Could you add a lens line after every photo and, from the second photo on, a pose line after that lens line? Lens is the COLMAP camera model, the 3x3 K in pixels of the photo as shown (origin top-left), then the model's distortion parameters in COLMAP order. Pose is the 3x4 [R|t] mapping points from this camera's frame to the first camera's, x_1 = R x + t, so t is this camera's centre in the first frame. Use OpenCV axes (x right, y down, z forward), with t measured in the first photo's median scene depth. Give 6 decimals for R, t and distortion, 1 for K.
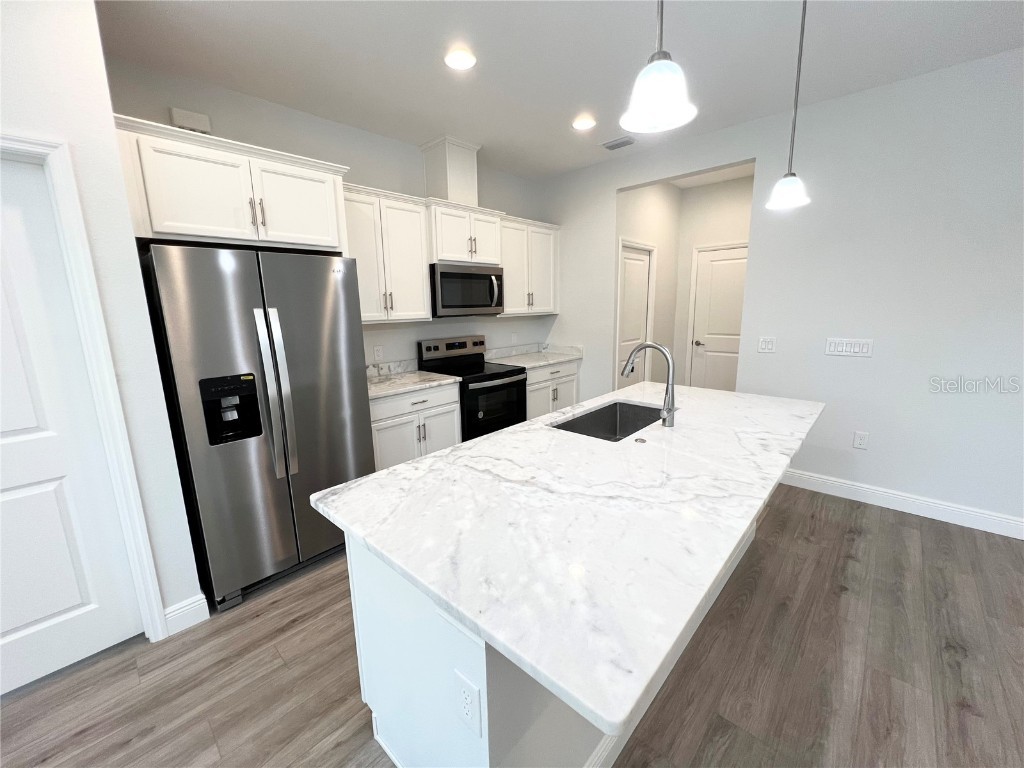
lens RADIAL K [[414.2, 0, 508.5], [0, 414.2, 383.3], [0, 0, 1]] dist [-0.000424, 0.000321]
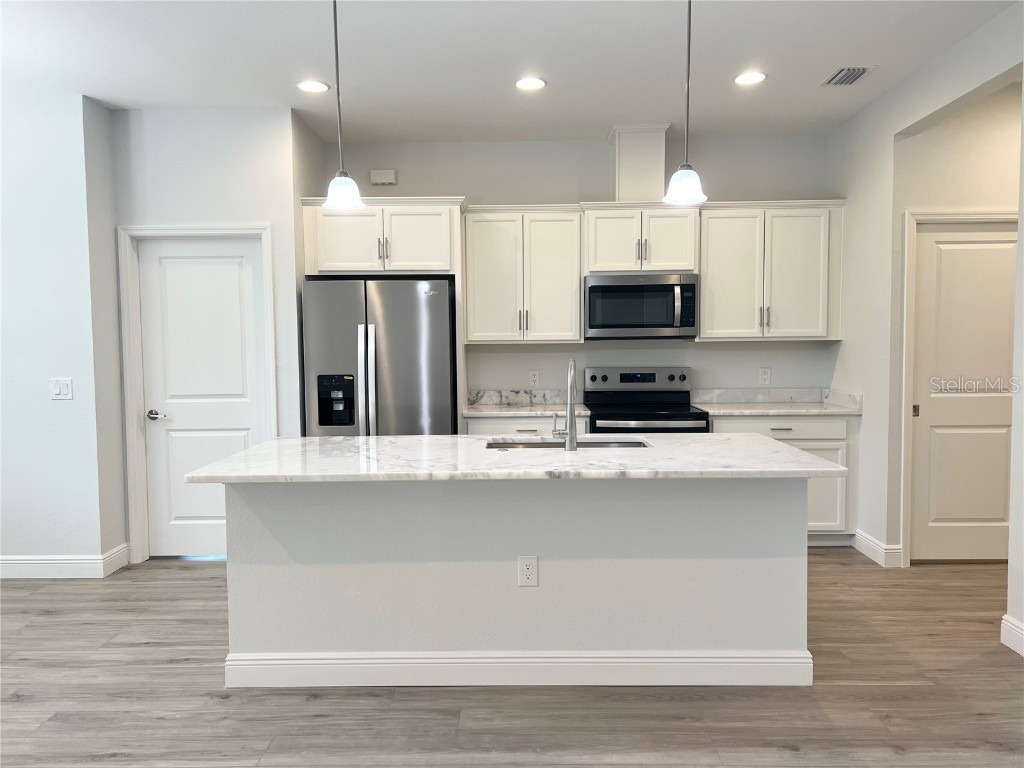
lens RADIAL K [[768.7, 0, 507.4], [0, 768.7, 388.8], [0, 0, 1]] dist [0.082094, -0.093230]
pose [[0.672950, 0.060054, -0.737246, 0.894166], [-0.144554, 0.988158, -0.051455, 0.043657], [0.725425, 0.141198, 0.673662, -0.148572]]
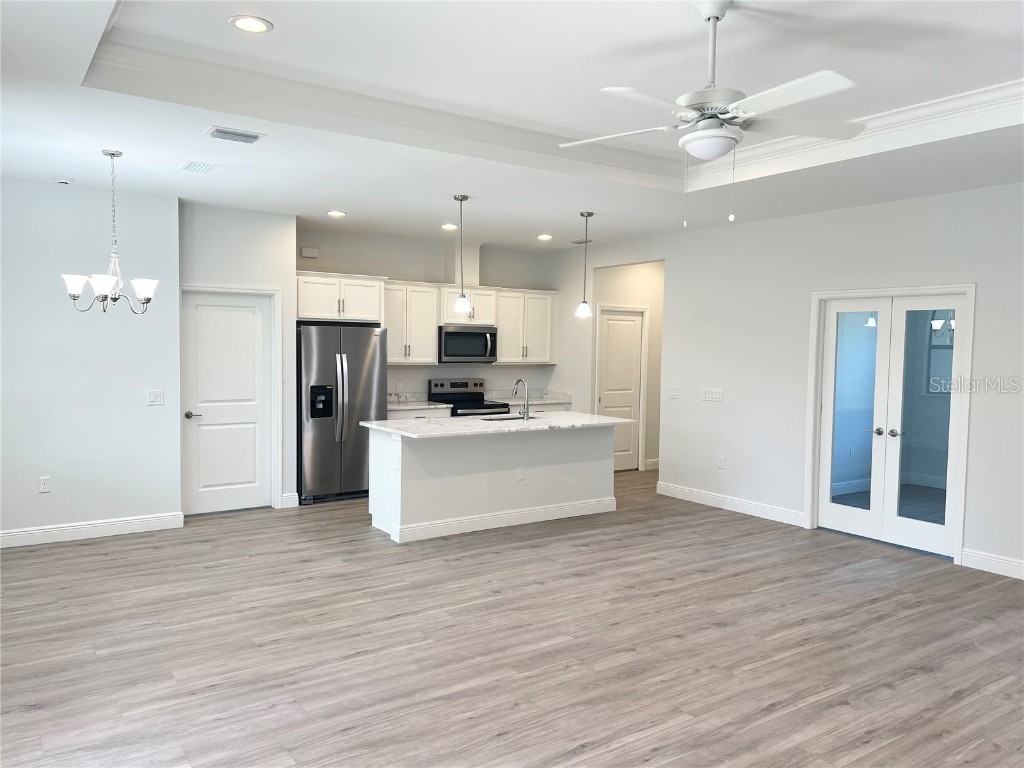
lens RADIAL K [[768.7, 0, 507.4], [0, 768.7, 388.8], [0, 0, 1]] dist [0.082094, -0.093230]
pose [[0.975726, 0.046617, -0.213977, 0.631763], [-0.074262, 0.989620, -0.123031, 0.242001], [0.206020, 0.135935, 0.969060, -1.525937]]
